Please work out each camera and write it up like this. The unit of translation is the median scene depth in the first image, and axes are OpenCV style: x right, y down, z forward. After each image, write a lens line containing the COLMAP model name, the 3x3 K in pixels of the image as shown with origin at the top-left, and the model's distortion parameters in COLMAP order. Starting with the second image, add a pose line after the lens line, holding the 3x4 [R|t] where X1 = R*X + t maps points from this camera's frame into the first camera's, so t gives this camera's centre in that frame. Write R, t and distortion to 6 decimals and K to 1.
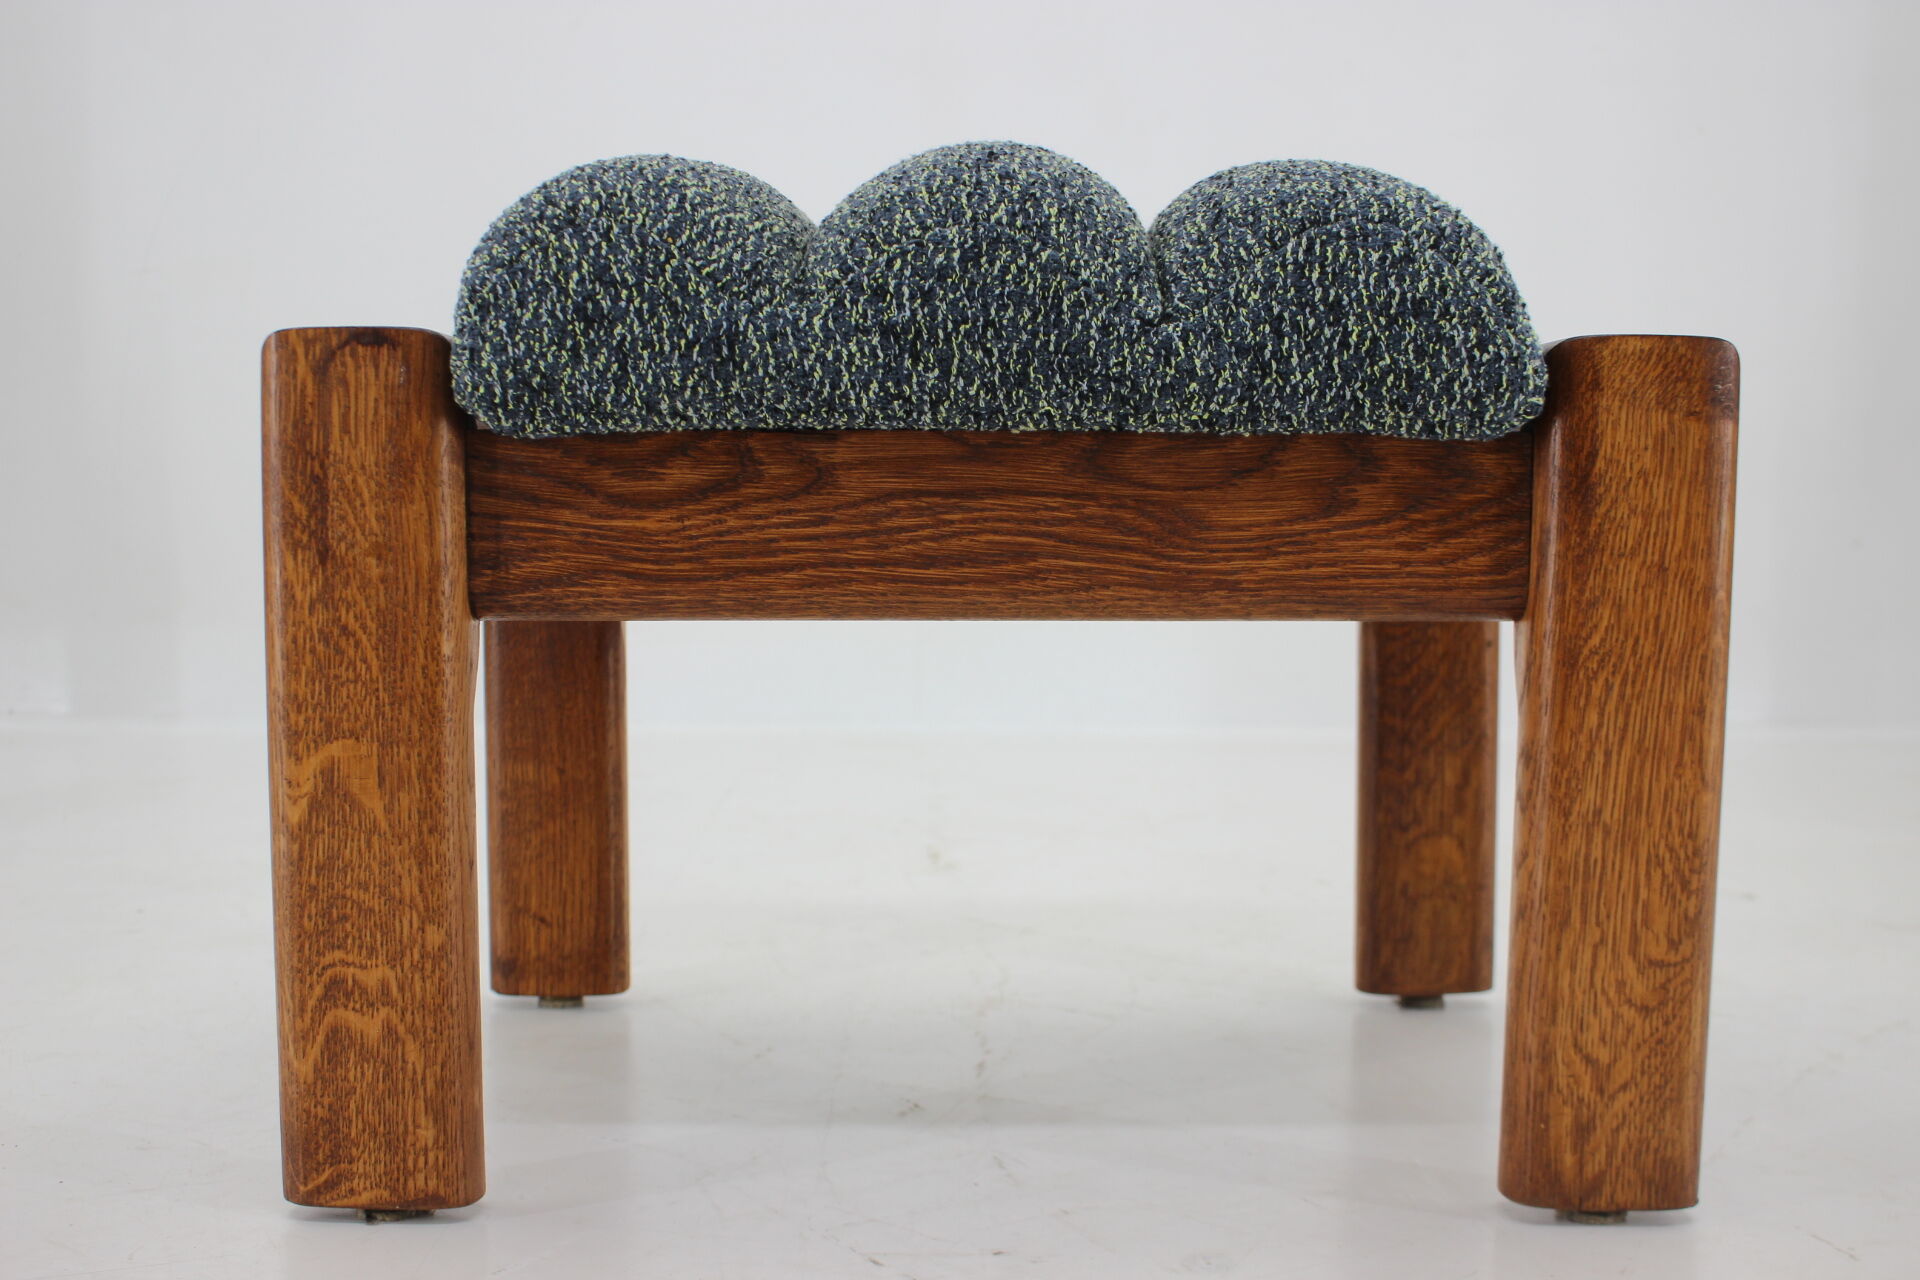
lens RADIAL K [[2139.4, 0, 960.0], [0, 2139.4, 640.0], [0, 0, 1]] dist [-0.075510, 0.024973]
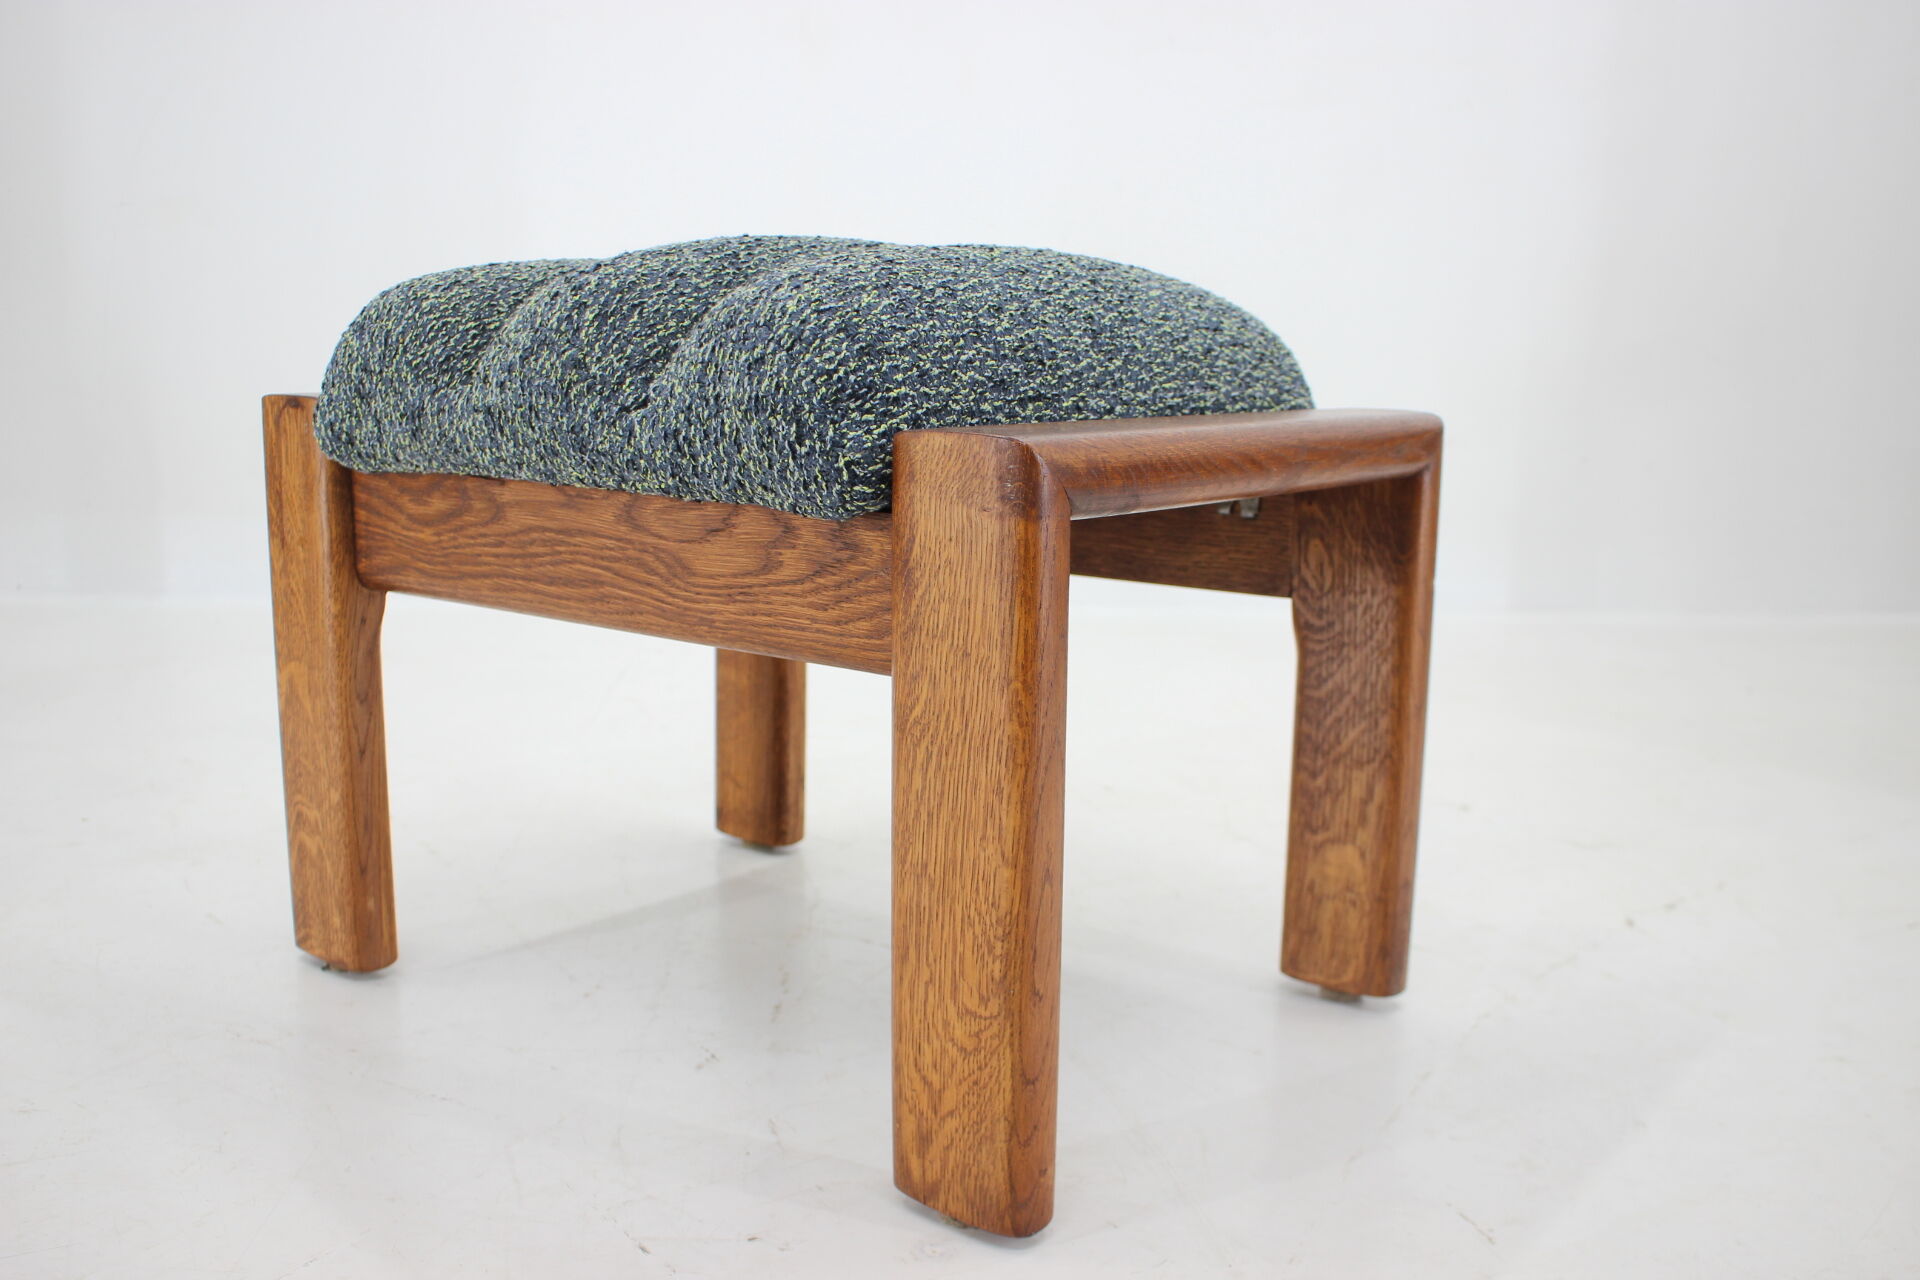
lens RADIAL K [[1745.2, 0, 960.0], [0, 1745.2, 640.0], [0, 0, 1]] dist [-0.097872, 0.001251]
pose [[0.786102, 0.113381, -0.607609, 0.842772], [-0.054764, 0.991942, 0.114247, -0.137185], [0.615667, -0.056535, 0.785976, 0.311245]]
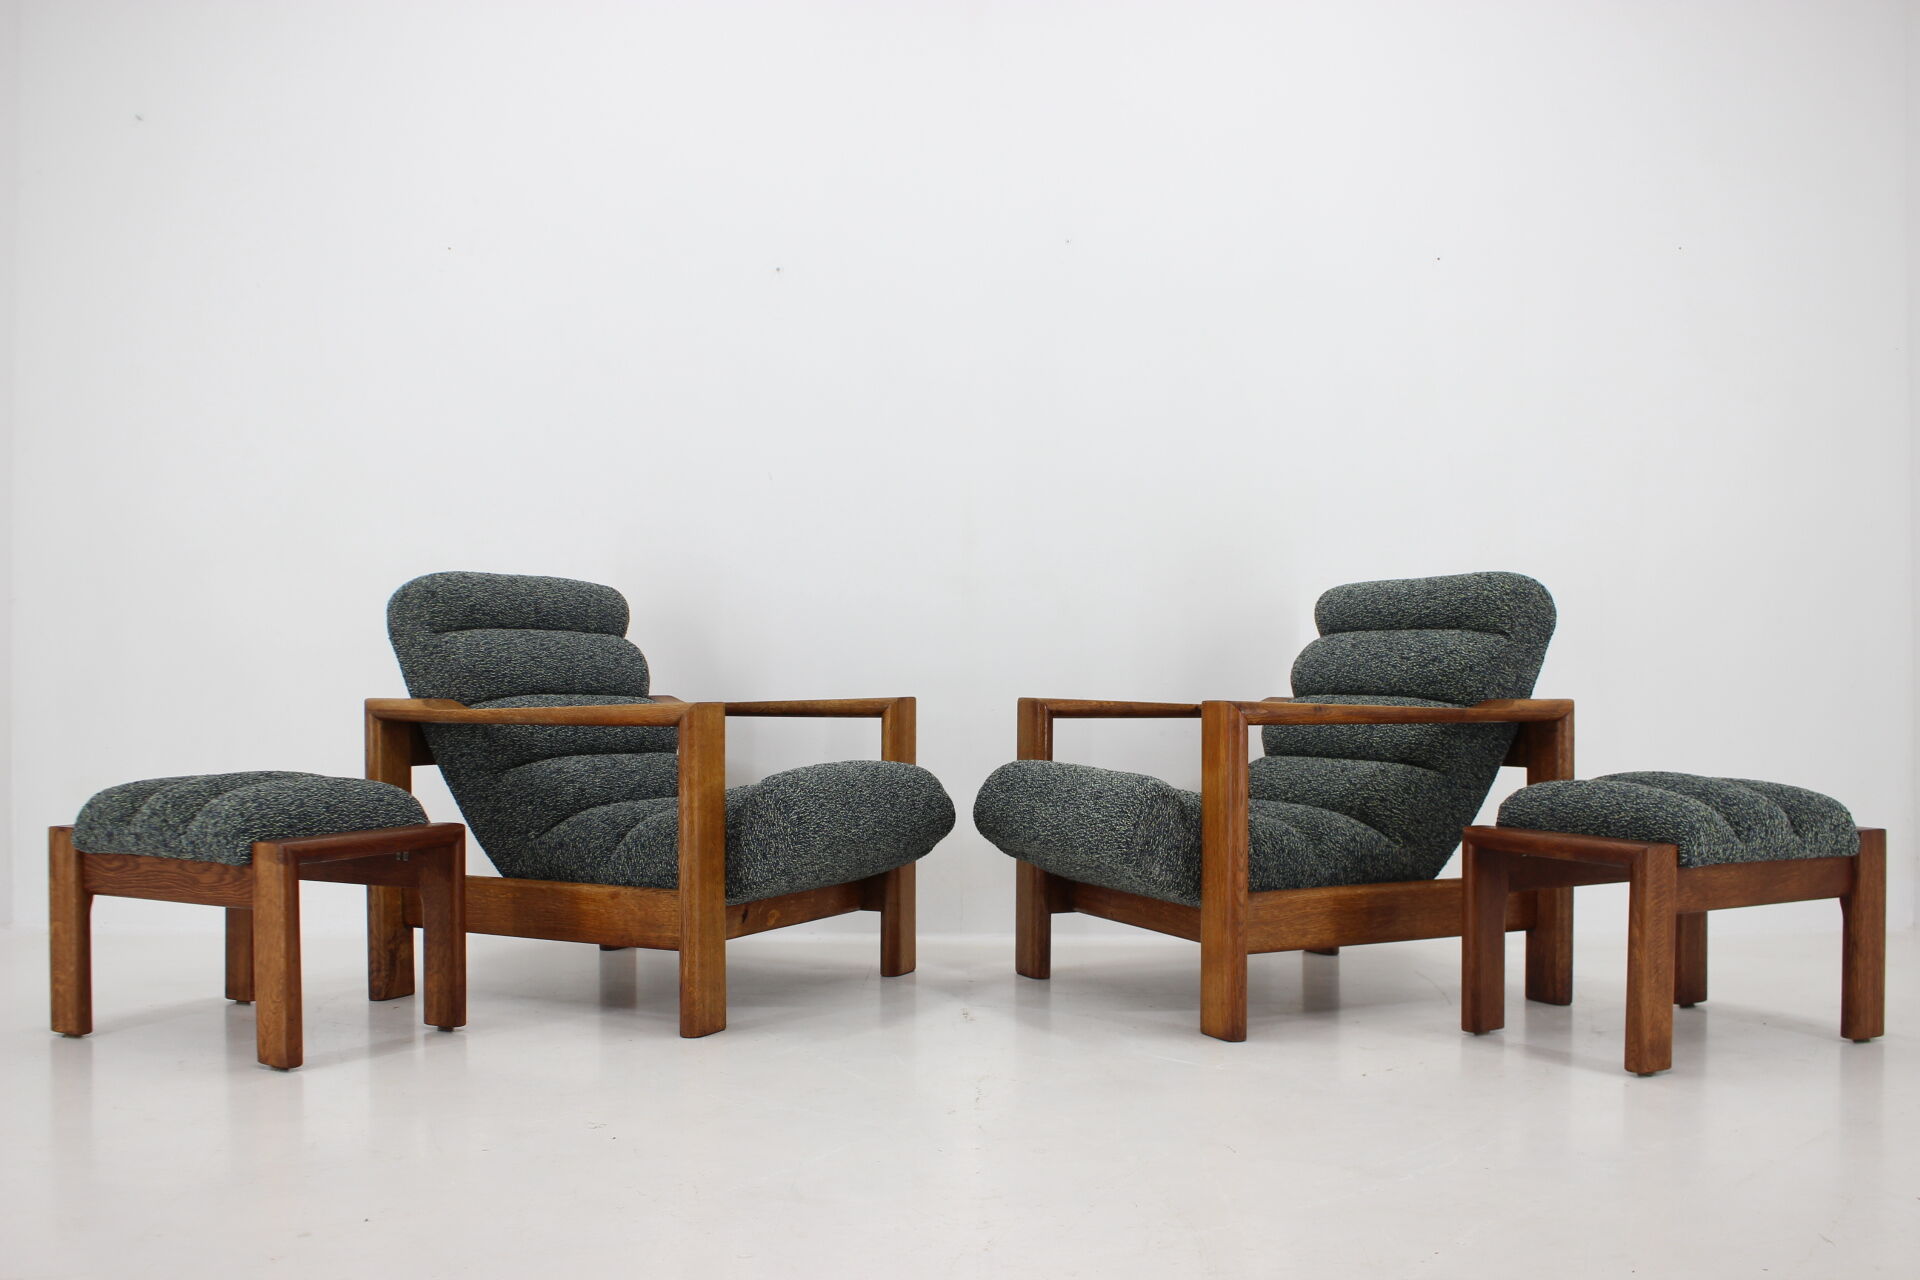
lens RADIAL K [[1878.1, 0, 960.2], [0, 1878.1, 667.0], [0, 0, 1]] dist [-0.088233, 0.018648]
pose [[0.889060, -0.002468, -0.457784, 3.024045], [-0.031741, 0.997247, -0.067021, -0.274140], [0.456689, 0.074117, 0.886534, -1.498341]]
